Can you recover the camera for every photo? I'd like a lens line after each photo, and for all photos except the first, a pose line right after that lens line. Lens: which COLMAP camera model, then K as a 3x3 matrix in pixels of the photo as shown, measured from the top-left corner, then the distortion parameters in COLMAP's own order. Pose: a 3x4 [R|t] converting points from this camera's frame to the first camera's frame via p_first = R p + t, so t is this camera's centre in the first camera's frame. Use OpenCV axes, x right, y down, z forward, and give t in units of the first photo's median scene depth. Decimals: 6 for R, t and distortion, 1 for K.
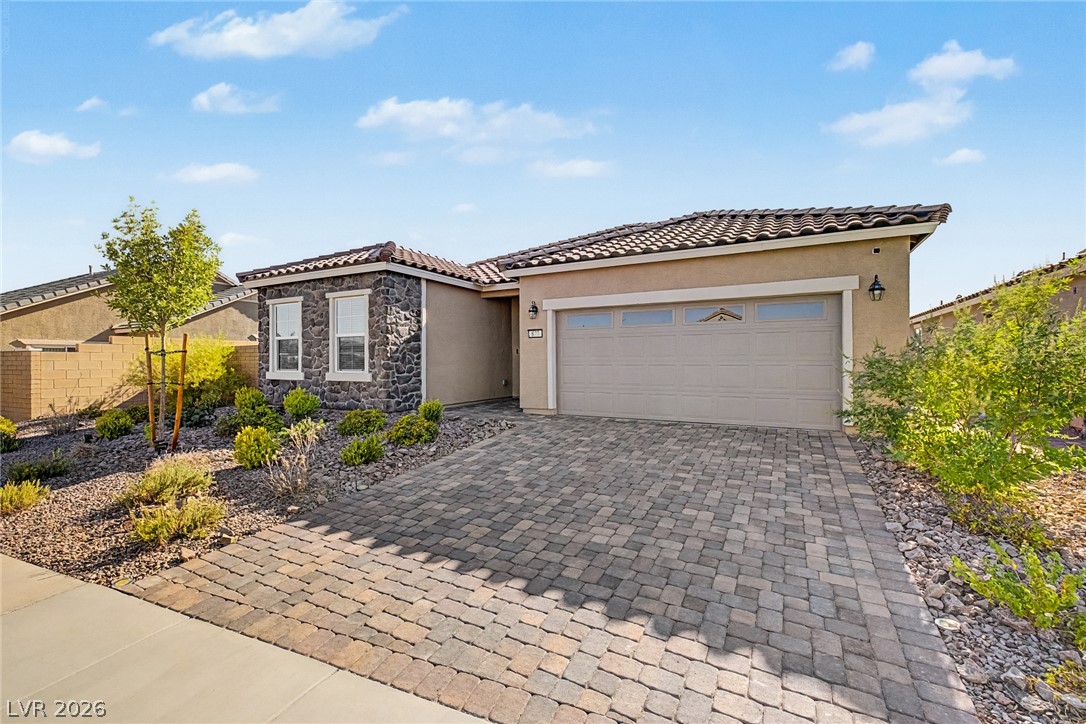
lens RADIAL K [[459.5, 0, 542.7], [0, 459.5, 362.0], [0, 0, 1]] dist [0.007214, 0.000275]
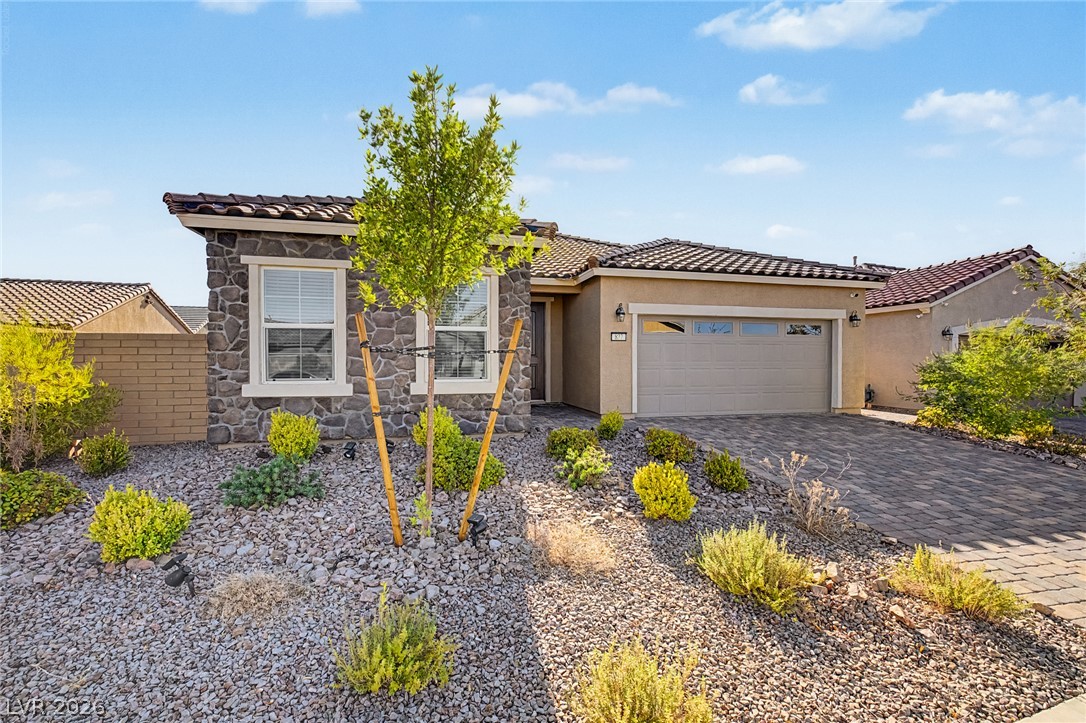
lens RADIAL K [[459.5, 0, 538.8], [0, 459.5, 359.3], [0, 0, 1]] dist [0.007214, 0.000275]
pose [[0.746314, 0.008124, 0.665545, -0.824114], [-0.001551, 0.999944, -0.010466, -0.004329], [-0.665592, 0.006778, 0.746285, 0.406451]]
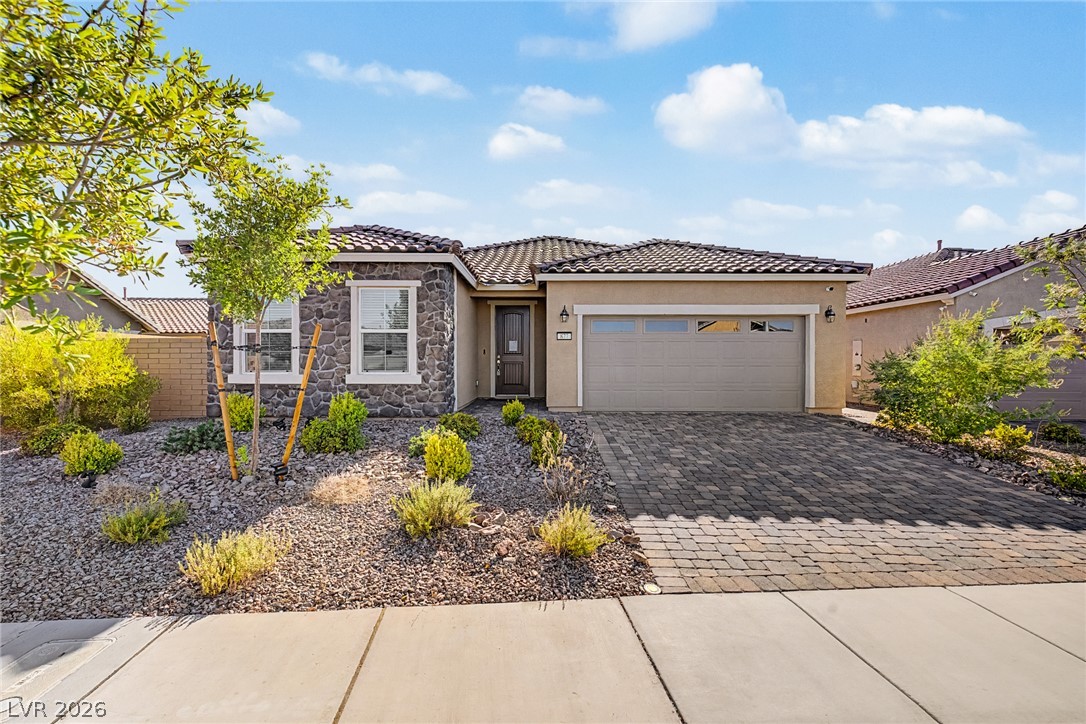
lens RADIAL K [[459.5, 0, 538.4], [0, 459.5, 362.7], [0, 0, 1]] dist [0.007214, 0.000275]
pose [[0.883301, 0.005412, 0.468776, -0.590385], [-0.003454, 0.999981, -0.005037, 0.004850], [-0.468794, 0.002830, 0.883303, 0.097854]]
